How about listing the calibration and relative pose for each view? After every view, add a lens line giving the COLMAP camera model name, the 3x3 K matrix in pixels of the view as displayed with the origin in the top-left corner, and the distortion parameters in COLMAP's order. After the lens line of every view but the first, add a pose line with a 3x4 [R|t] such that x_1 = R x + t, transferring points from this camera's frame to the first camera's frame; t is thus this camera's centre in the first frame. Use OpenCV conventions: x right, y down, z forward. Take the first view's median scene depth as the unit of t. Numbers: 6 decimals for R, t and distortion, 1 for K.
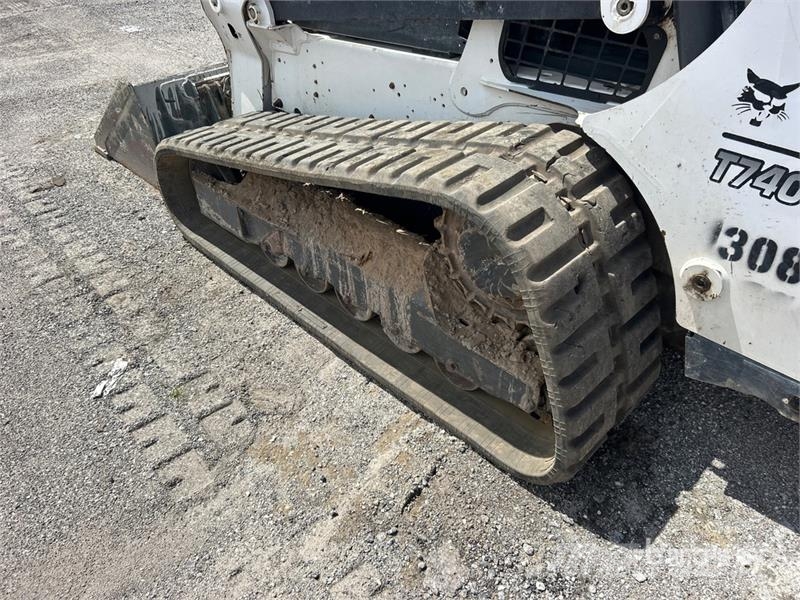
lens RADIAL K [[605.7, 0, 401.4], [0, 605.7, 307.3], [0, 0, 1]] dist [0.048144, -0.055177]
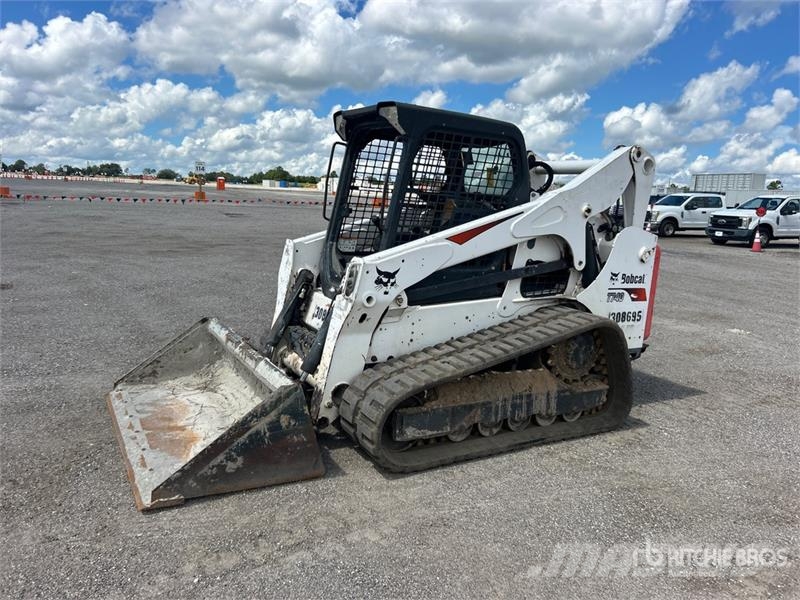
lens RADIAL K [[605.7, 0, 394.4], [0, 605.7, 297.4], [0, 0, 1]] dist [0.048144, -0.055177]
pose [[0.260420, -0.128811, 0.956864, -2.116666], [0.545131, 0.837594, -0.035608, -0.516050], [-0.796877, 0.530890, 0.288345, 0.631953]]
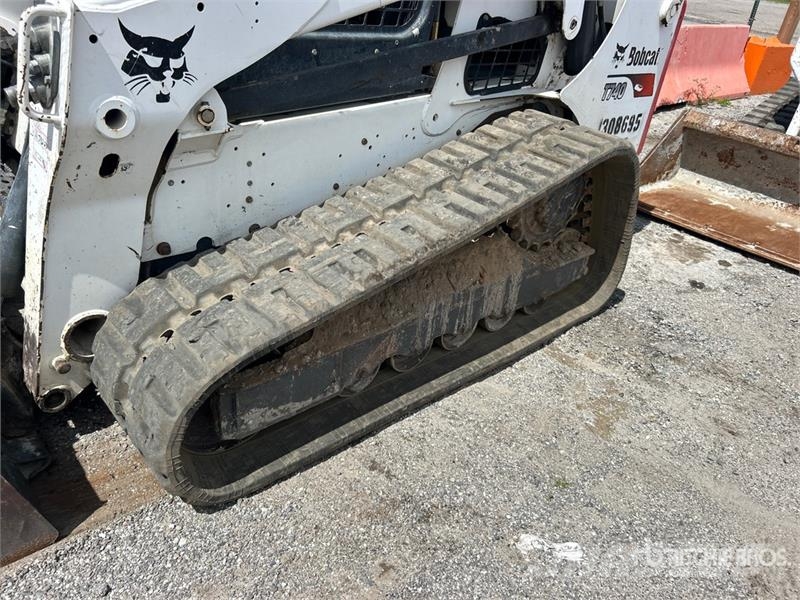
lens RADIAL K [[605.7, 0, 409.4], [0, 605.7, 307.1], [0, 0, 1]] dist [0.048144, -0.055177]
pose [[0.043857, -0.489473, 0.870915, -1.076359], [0.529507, 0.750624, 0.395203, -0.553066], [-0.847171, 0.443824, 0.292100, 0.832733]]
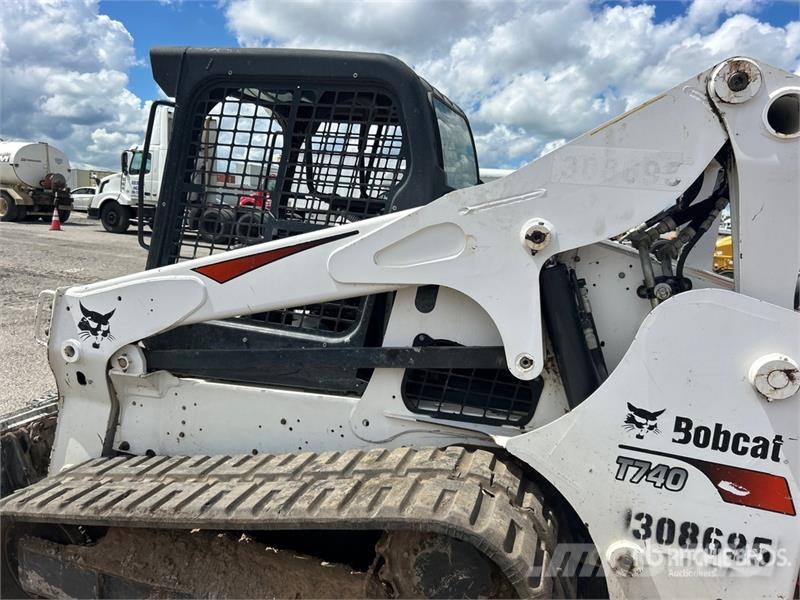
lens RADIAL K [[605.7, 0, 396.9], [0, 605.7, 296.3], [0, 0, 1]] dist [0.048144, -0.055177]
pose [[0.883665, 0.011060, 0.467989, -0.371507], [0.214458, 0.879074, -0.425720, -0.061986], [-0.416105, 0.476558, 0.774435, -0.023799]]
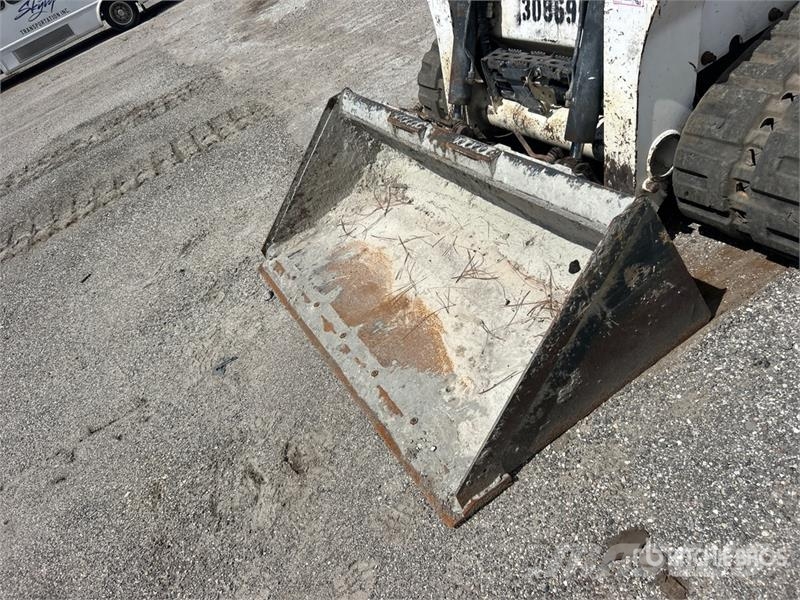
lens RADIAL K [[605.7, 0, 410.6], [0, 605.7, 294.4], [0, 0, 1]] dist [0.048144, -0.055177]
pose [[0.241703, -0.663912, 0.707672, -1.297131], [0.830341, 0.518887, 0.203200, -0.839864], [-0.502109, 0.538495, 0.676690, 1.148341]]
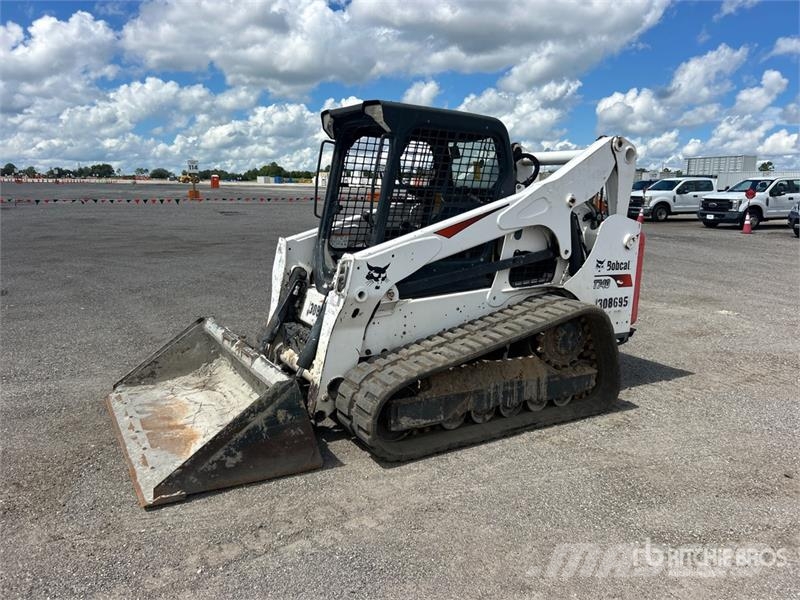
lens RADIAL K [[605.7, 0, 405.6], [0, 605.7, 295.1], [0, 0, 1]] dist [0.048144, -0.055177]
pose [[0.237313, -0.145493, 0.960476, -2.157548], [0.573509, 0.819009, -0.017638, -0.503270], [-0.784072, 0.555028, 0.277803, 0.593840]]
